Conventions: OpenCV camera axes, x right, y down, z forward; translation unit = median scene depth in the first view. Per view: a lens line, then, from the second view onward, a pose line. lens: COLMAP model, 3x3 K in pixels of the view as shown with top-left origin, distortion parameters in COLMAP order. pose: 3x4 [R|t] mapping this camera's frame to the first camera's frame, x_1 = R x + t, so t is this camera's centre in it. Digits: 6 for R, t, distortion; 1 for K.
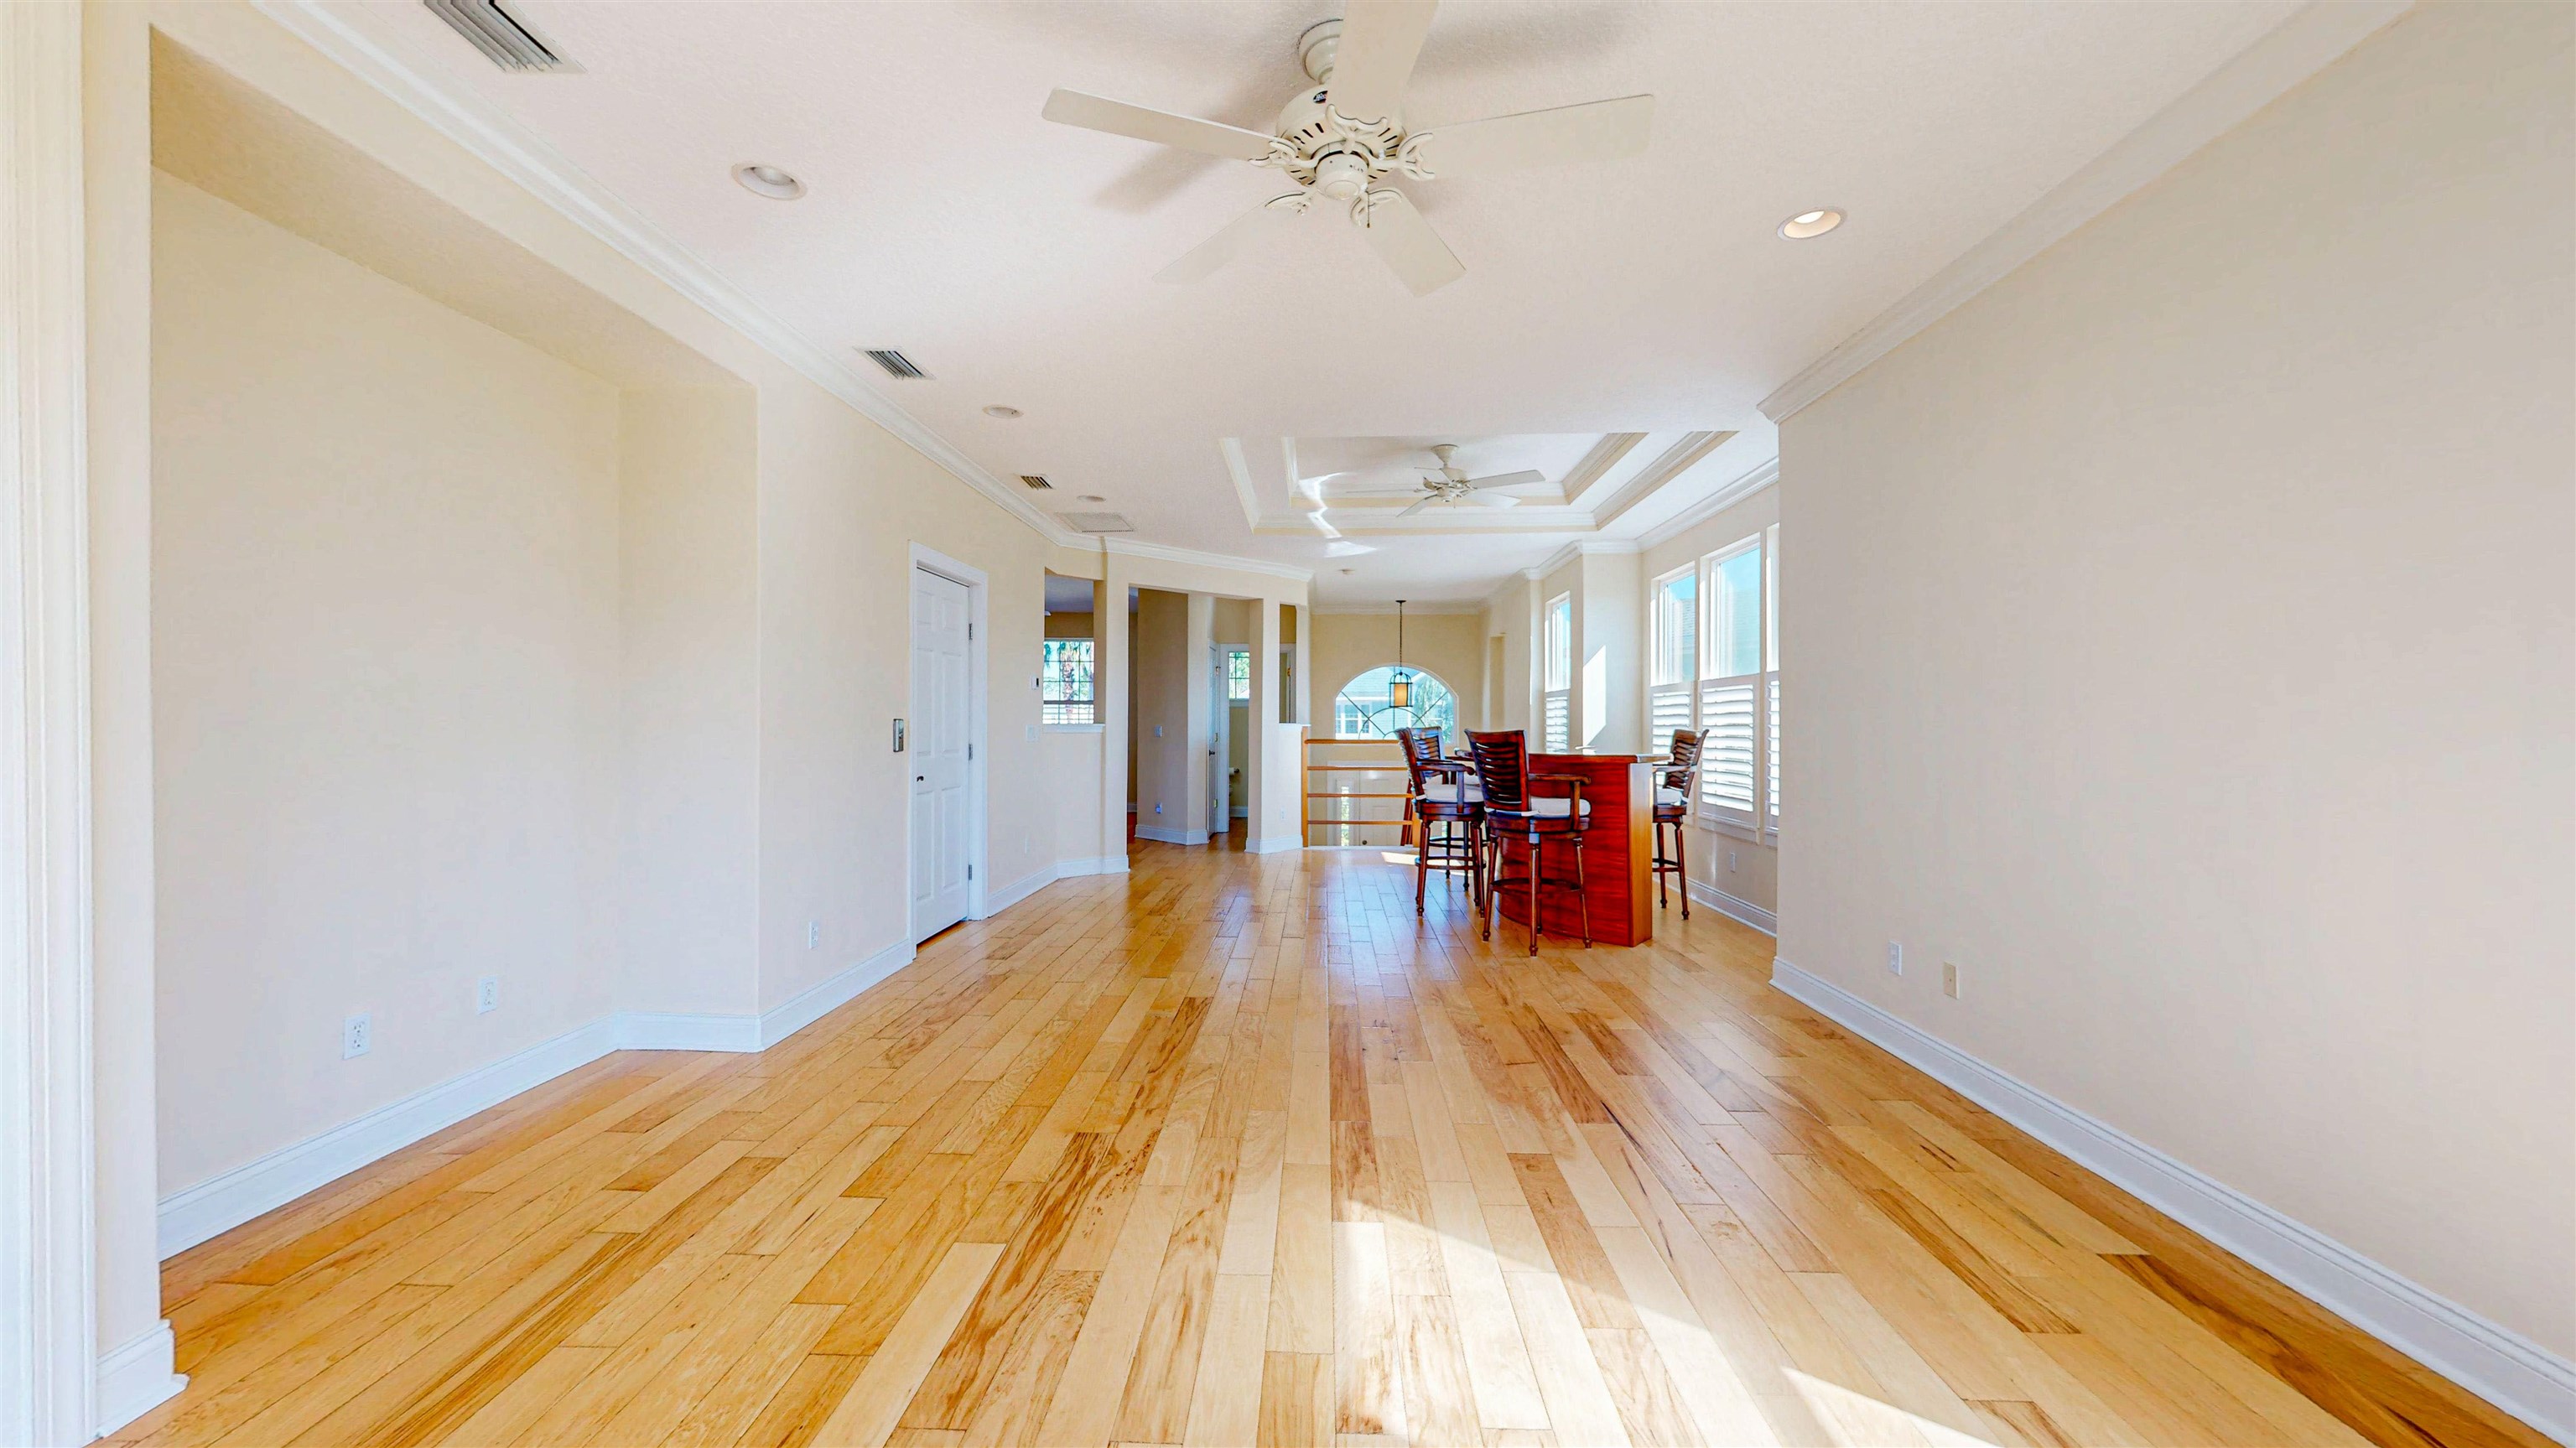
lens RADIAL K [[948.4, 0, 1291.9], [0, 948.4, 726.7], [0, 0, 1]] dist [0.001037, 0.000024]
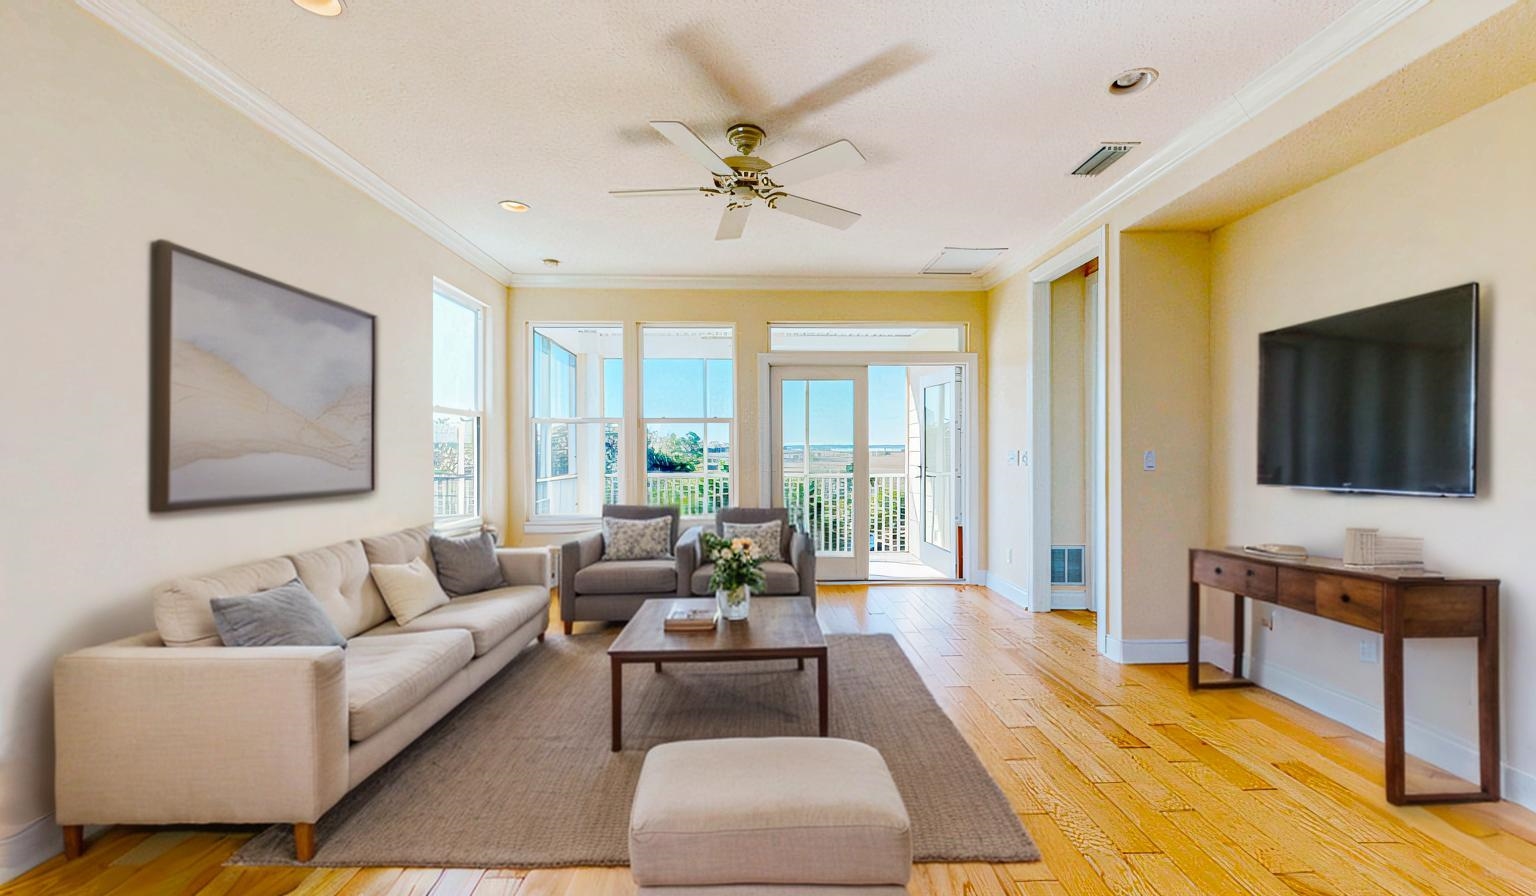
lens RADIAL K [[591.1, 0, 773.8], [0, 591.1, 448.6], [0, 0, 1]] dist [0.000727, 0.000210]
pose [[-0.997659, -0.002602, -0.068333, 0.067861], [-0.002916, 0.999986, 0.004496, -0.011050], [0.068320, 0.004684, -0.997652, 1.959423]]
